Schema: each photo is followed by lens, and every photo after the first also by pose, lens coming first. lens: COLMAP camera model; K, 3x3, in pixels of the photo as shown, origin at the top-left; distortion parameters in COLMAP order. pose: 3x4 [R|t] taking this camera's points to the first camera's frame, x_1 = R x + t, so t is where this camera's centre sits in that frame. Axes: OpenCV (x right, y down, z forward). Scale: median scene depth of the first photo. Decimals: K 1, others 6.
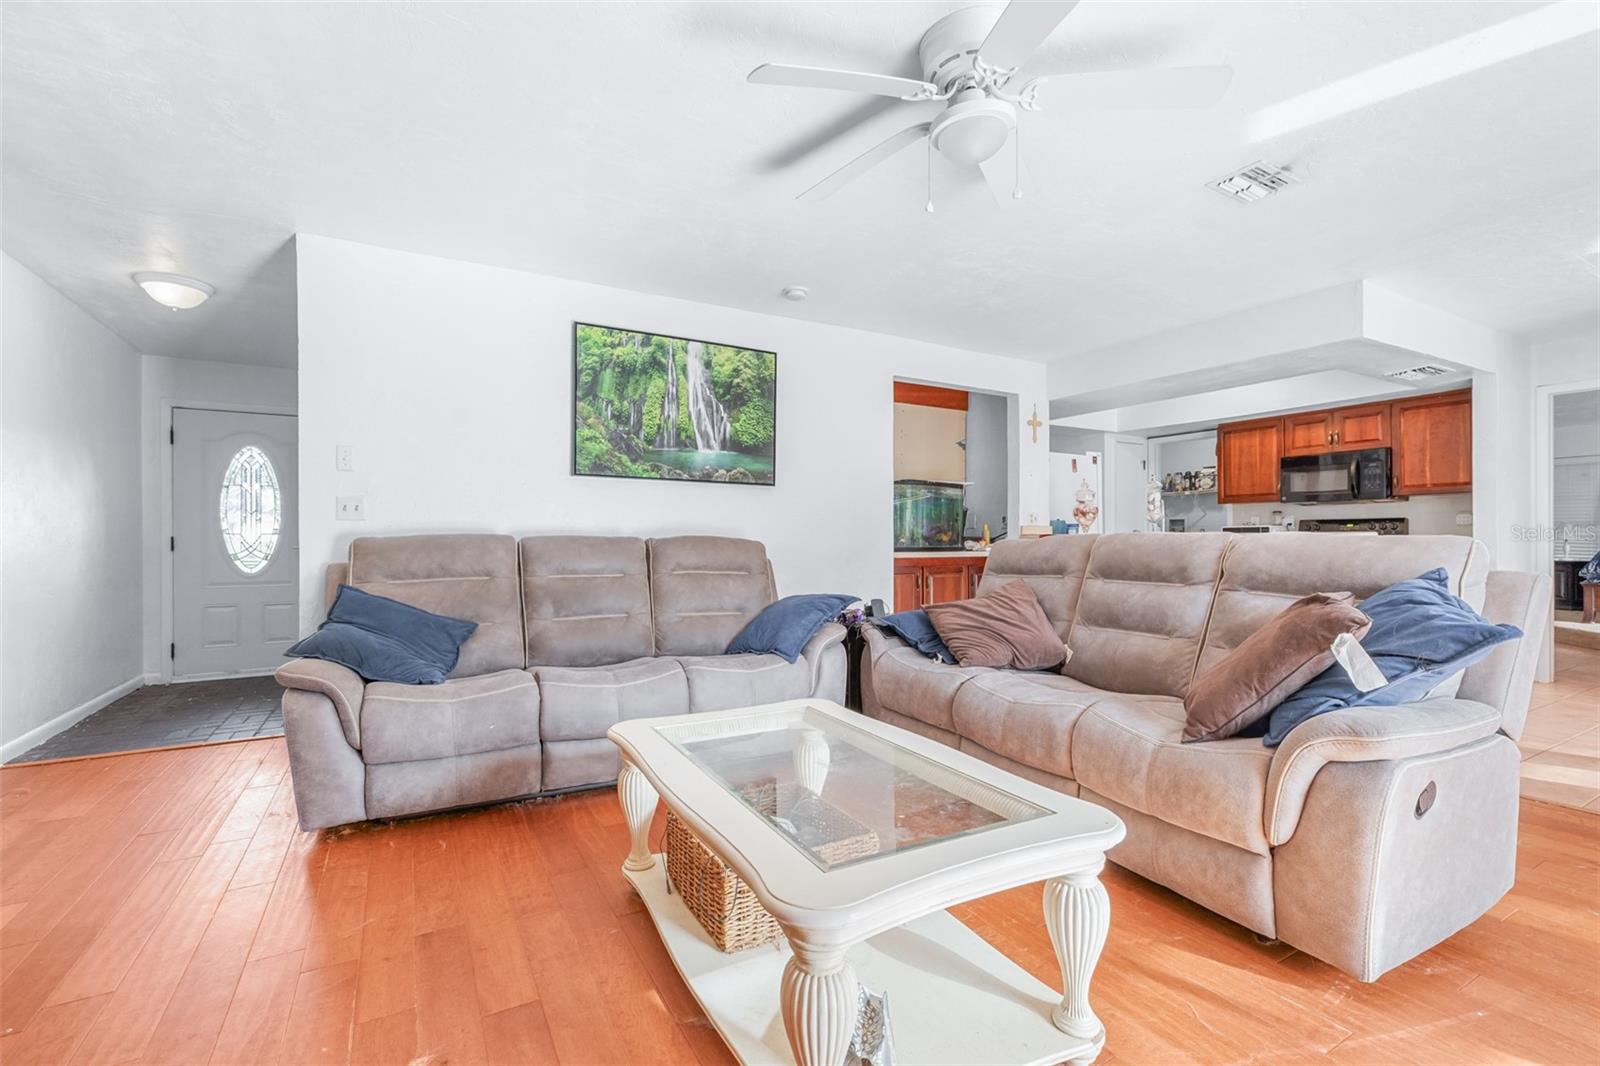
lens RADIAL K [[698.1, 0, 801.9], [0, 698.1, 540.4], [0, 0, 1]] dist [0.002200, 0.000365]
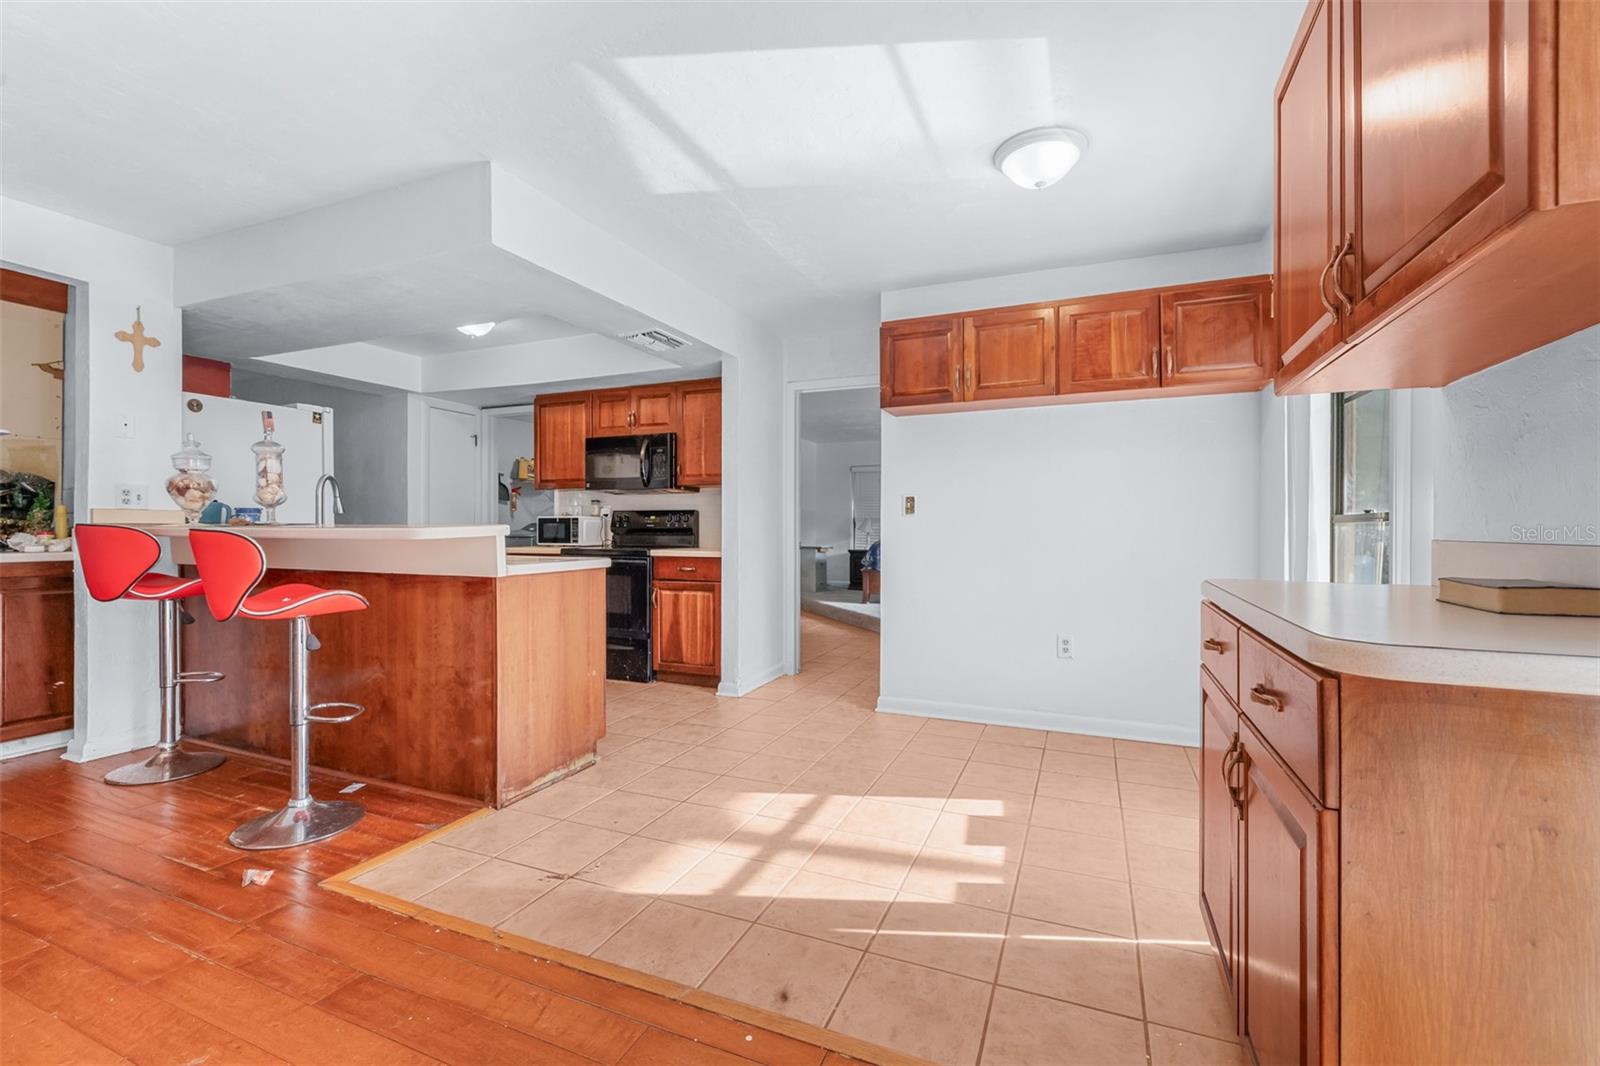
lens RADIAL K [[684.8, 0, 799.7], [0, 684.8, 527.9], [0, 0, 1]] dist [0.000649, -0.000396]
pose [[0.796960, 0.006217, 0.604000, 0.578322], [-0.004501, 0.999980, -0.004354, -0.006852], [-0.604015, 0.000752, 0.796973, 0.247491]]
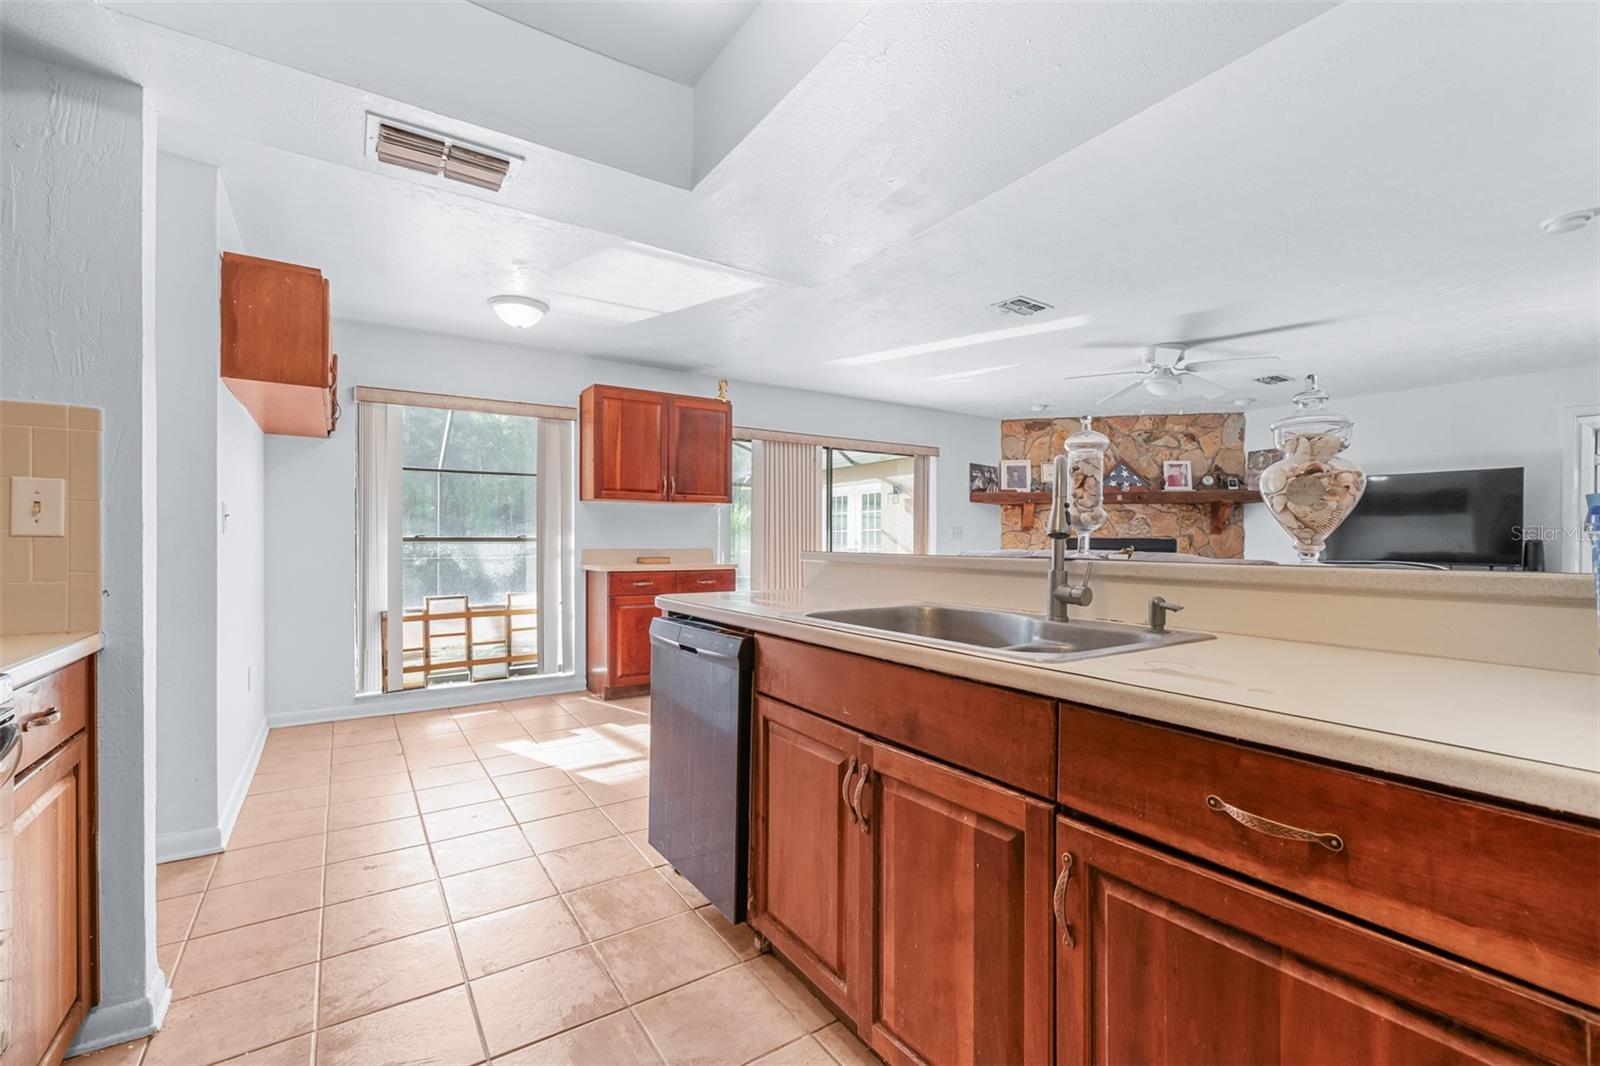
lens RADIAL K [[698.1, 0, 801.9], [0, 698.1, 540.4], [0, 0, 1]] dist [0.002200, 0.000365]
pose [[-0.997368, -0.001072, -0.072492, 0.790615], [-0.001437, 0.999987, 0.004979, -0.025431], [0.072485, 0.005071, -0.997357, 1.586889]]
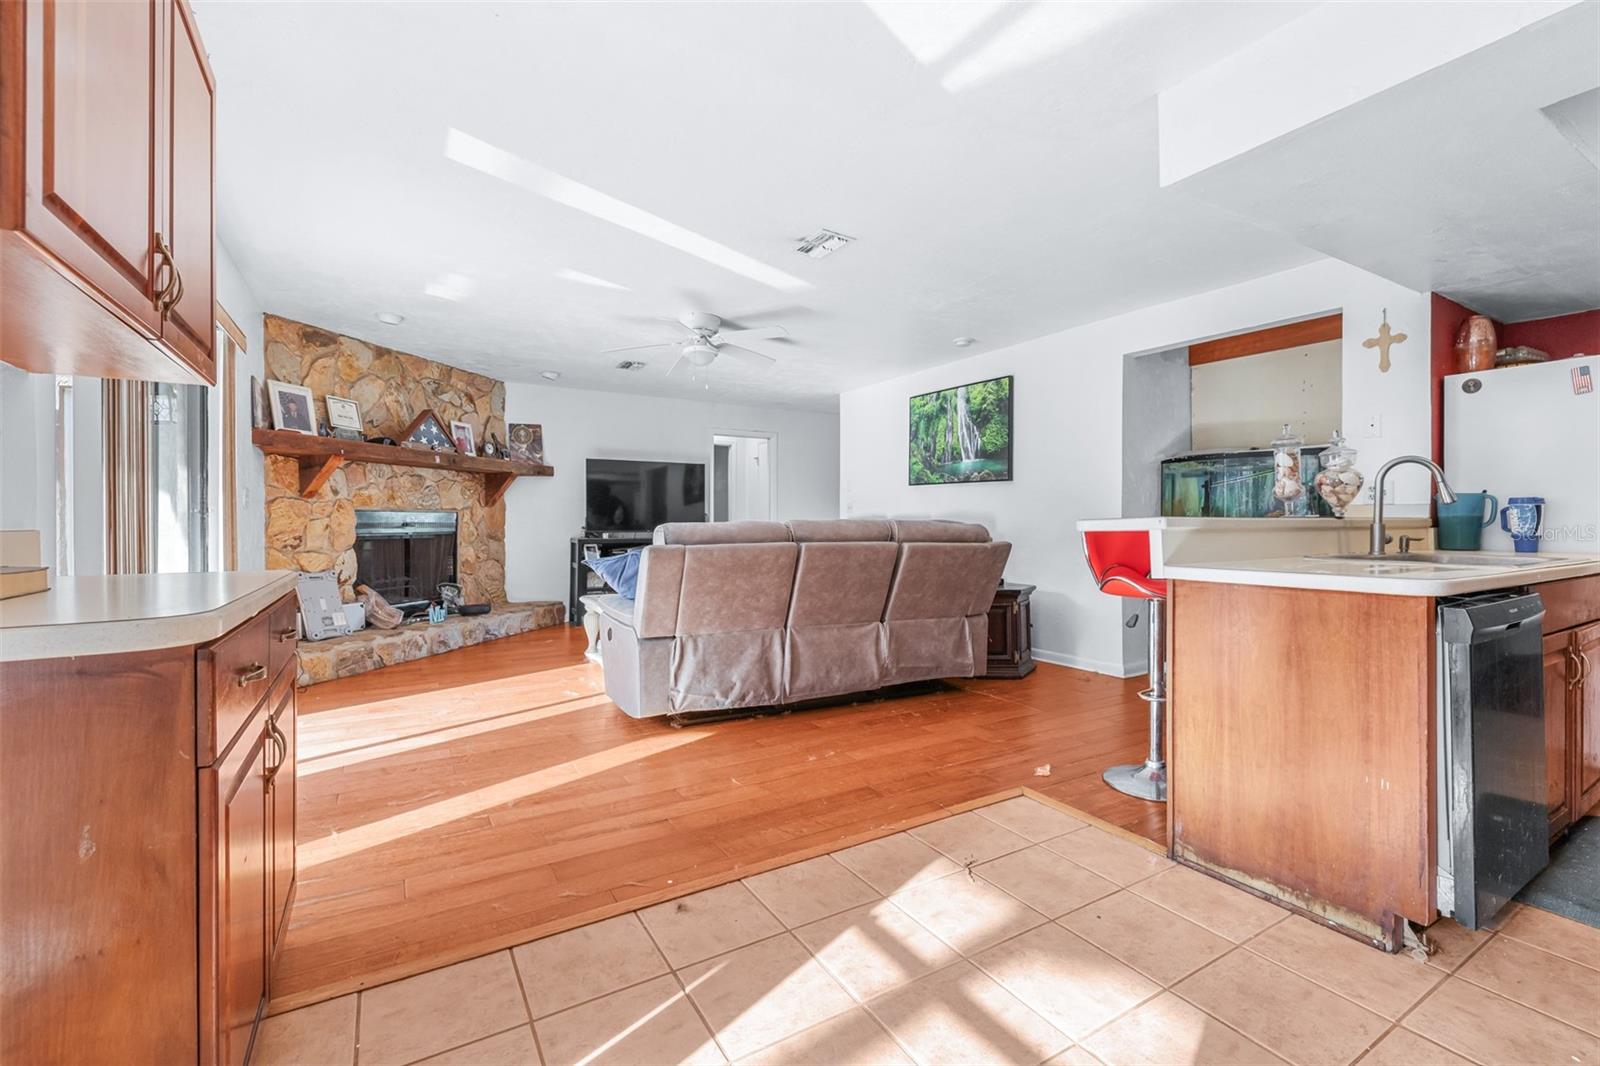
lens RADIAL K [[686.1, 0, 800.8], [0, 686.1, 523.2], [0, 0, 1]] dist [0.000202, 0.000013]
pose [[0.022265, 0.008323, -0.999717, 1.255724], [-0.003218, 0.999961, 0.008254, -0.009959], [0.999747, 0.003033, 0.022290, 0.619940]]
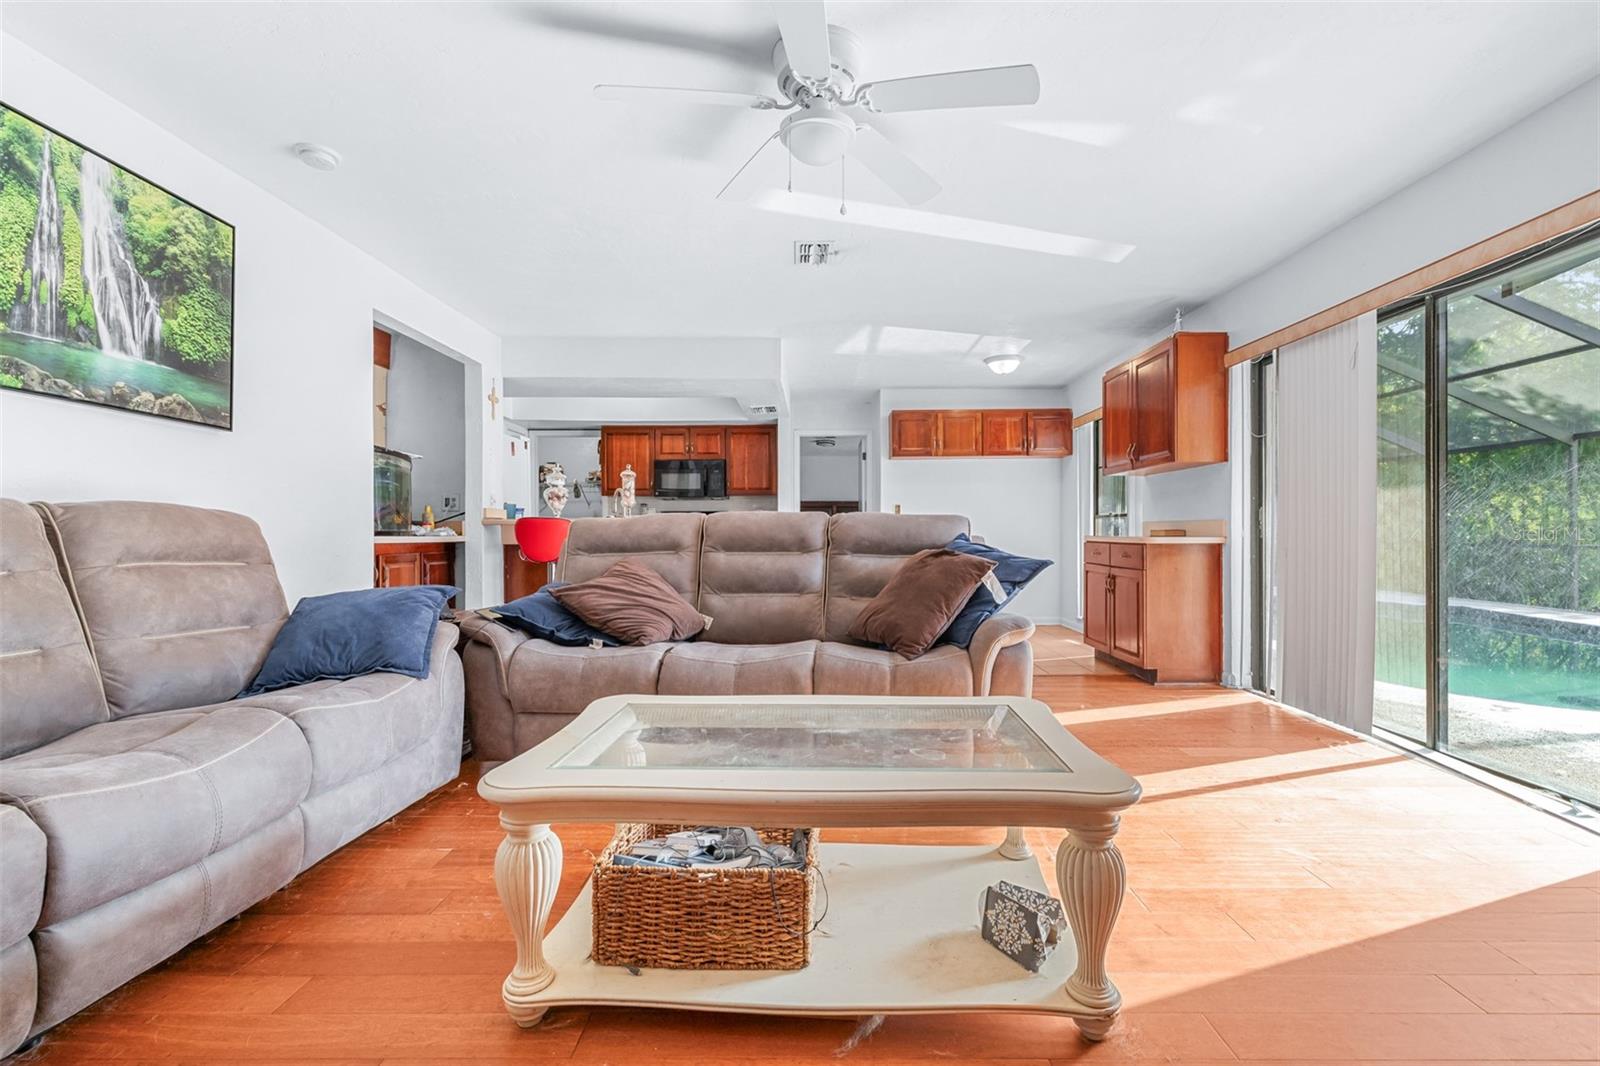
lens RADIAL K [[693.6, 0, 813.2], [0, 693.6, 534.2], [0, 0, 1]] dist [-0.000309, 0.000125]
pose [[0.504196, -0.000102, 0.863589, -0.336761], [0.001683, 0.999998, -0.000865, 0.019924], [-0.863588, 0.001889, 0.504195, 0.219561]]
